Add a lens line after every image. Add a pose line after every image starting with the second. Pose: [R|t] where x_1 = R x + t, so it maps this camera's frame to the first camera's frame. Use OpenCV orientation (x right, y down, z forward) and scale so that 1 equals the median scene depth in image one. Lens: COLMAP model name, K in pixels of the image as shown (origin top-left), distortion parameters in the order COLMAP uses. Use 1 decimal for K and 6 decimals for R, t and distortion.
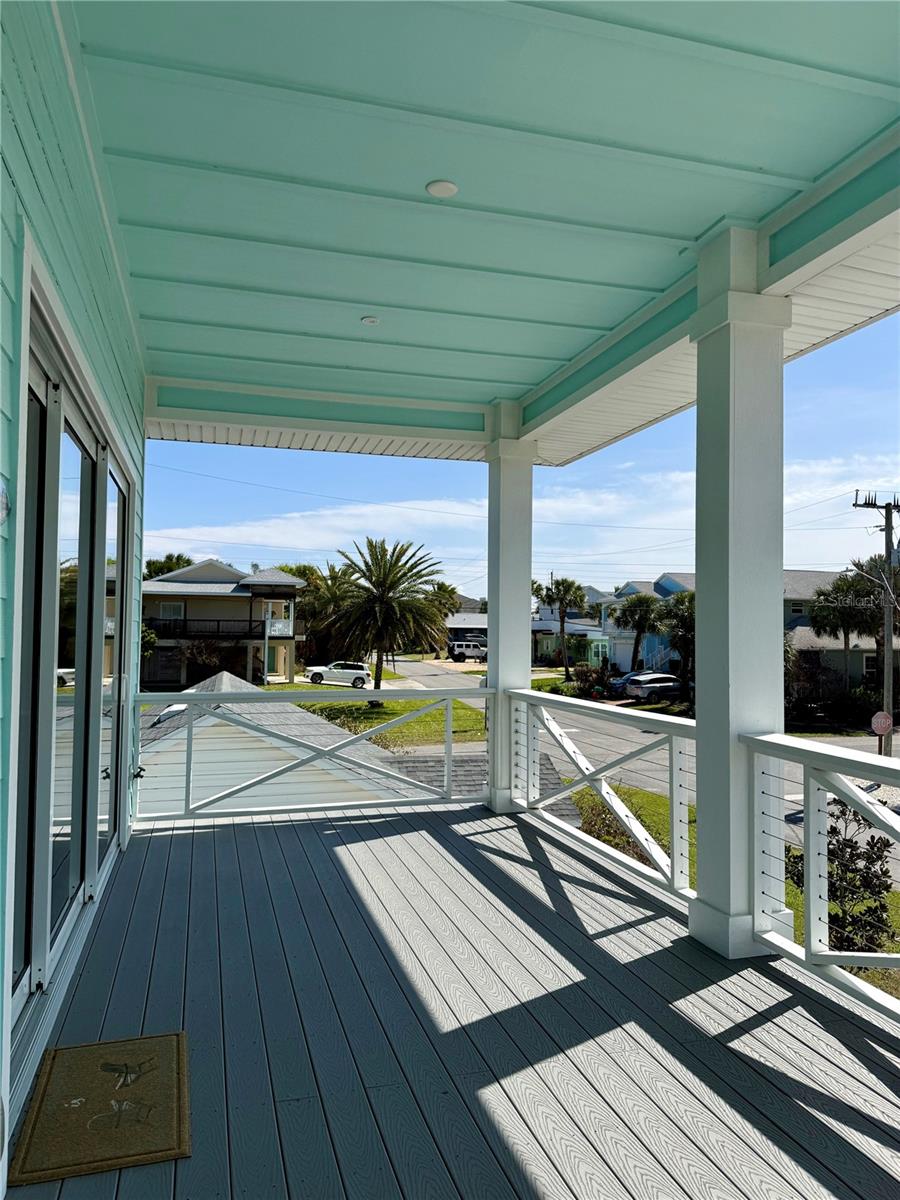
lens RADIAL K [[844.0, 0, 445.0], [0, 844.0, 603.5], [0, 0, 1]] dist [0.037839, -0.039326]
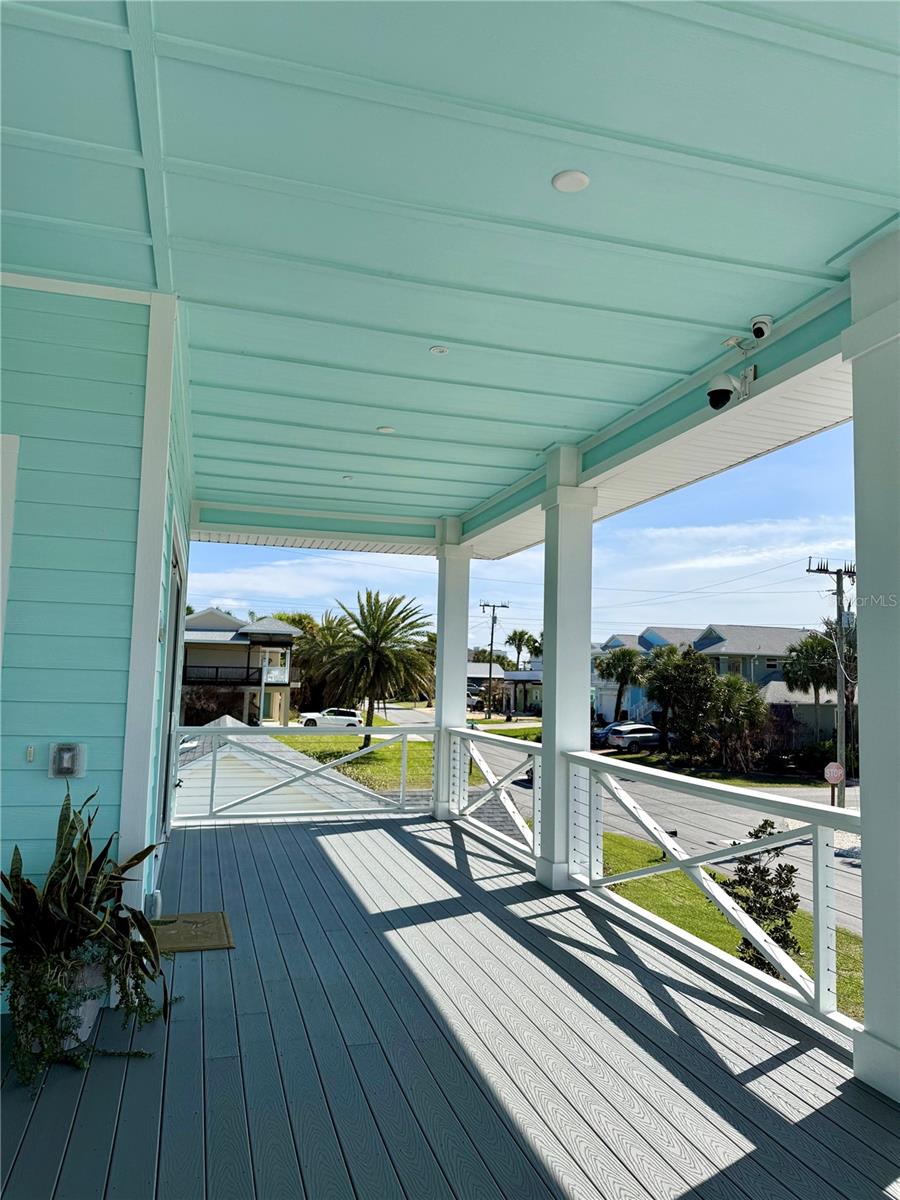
lens RADIAL K [[844.0, 0, 451.3], [0, 844.0, 593.5], [0, 0, 1]] dist [0.037839, -0.039326]
pose [[0.999827, 0.015724, 0.009900, 0.062201], [-0.015004, 0.997503, -0.069008, -0.020504], [-0.010960, 0.068848, 0.997567, -0.369223]]
